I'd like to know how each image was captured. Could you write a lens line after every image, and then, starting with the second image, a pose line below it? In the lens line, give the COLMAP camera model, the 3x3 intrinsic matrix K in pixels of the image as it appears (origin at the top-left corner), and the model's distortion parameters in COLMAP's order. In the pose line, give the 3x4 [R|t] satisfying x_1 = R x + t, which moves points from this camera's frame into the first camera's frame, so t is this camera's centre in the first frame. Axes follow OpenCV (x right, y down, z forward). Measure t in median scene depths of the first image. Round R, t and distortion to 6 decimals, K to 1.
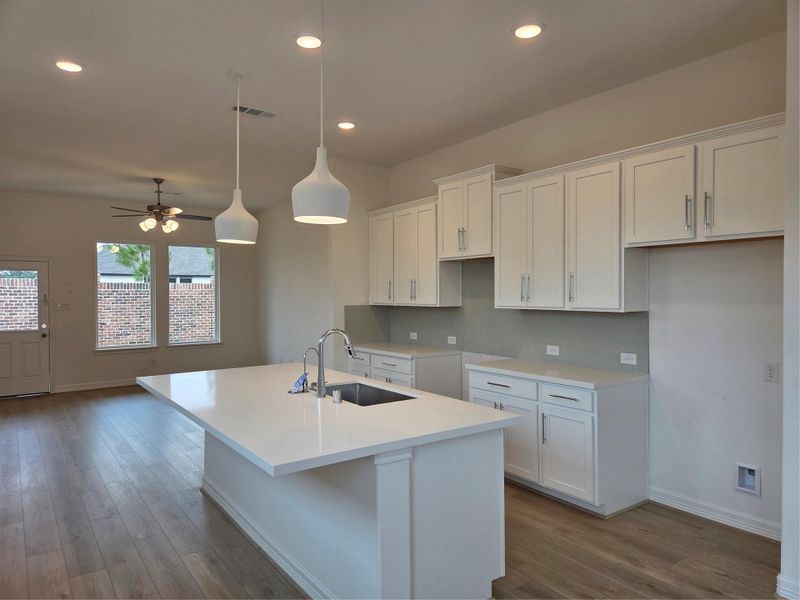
lens RADIAL K [[537.2, 0, 398.6], [0, 537.2, 295.1], [0, 0, 1]] dist [0.077887, -0.075484]
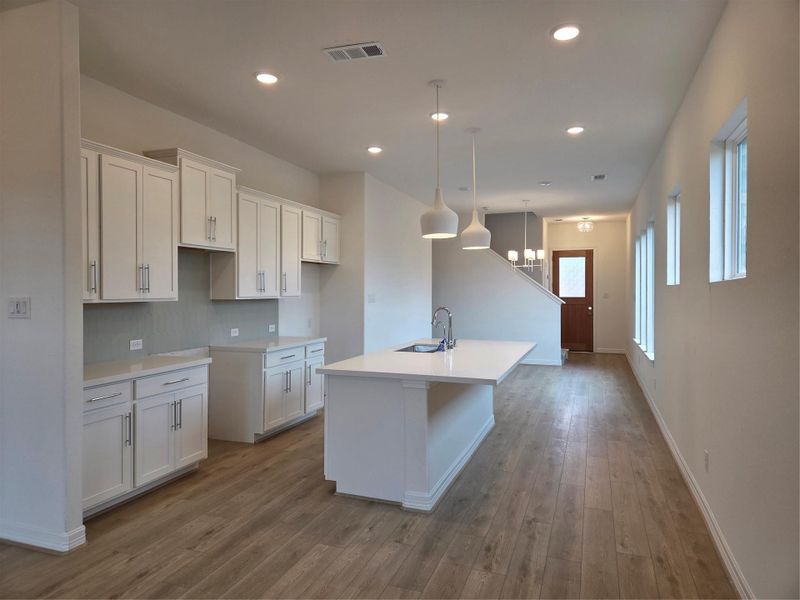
lens RADIAL K [[537.2, 0, 398.6], [0, 537.2, 295.1], [0, 0, 1]] dist [0.077887, -0.075484]
pose [[-0.566340, -0.001863, 0.824170, -0.908657], [0.006129, 0.999960, 0.006472, 0.010479], [-0.824149, 0.008717, -0.566306, 1.338348]]
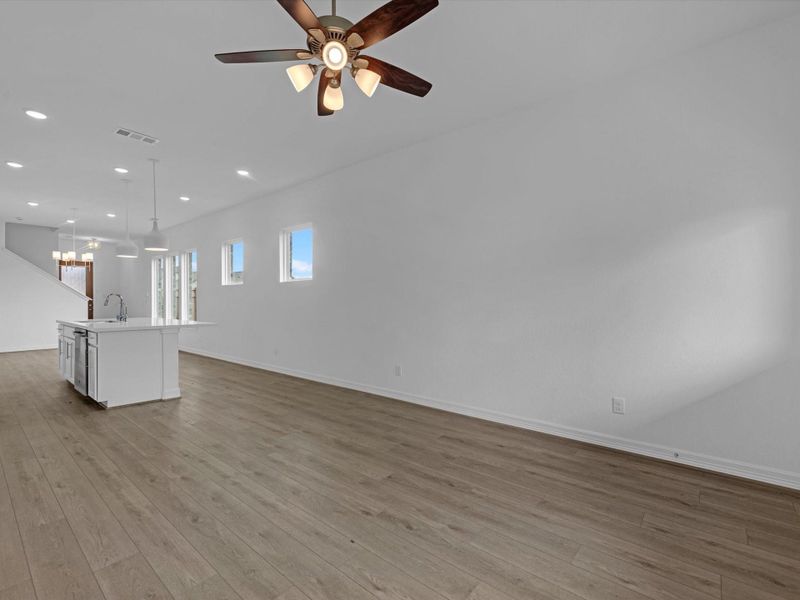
lens RADIAL K [[370.6, 0, 400.0], [0, 370.6, 300.0], [0, 0, 1]] dist [0.001192, 0.000108]
pose [[-0.969043, 0.002652, -0.246878, -0.632218], [0.002060, 0.999994, 0.002657, 0.060292], [0.246884, 0.002066, -0.969043, 1.949258]]
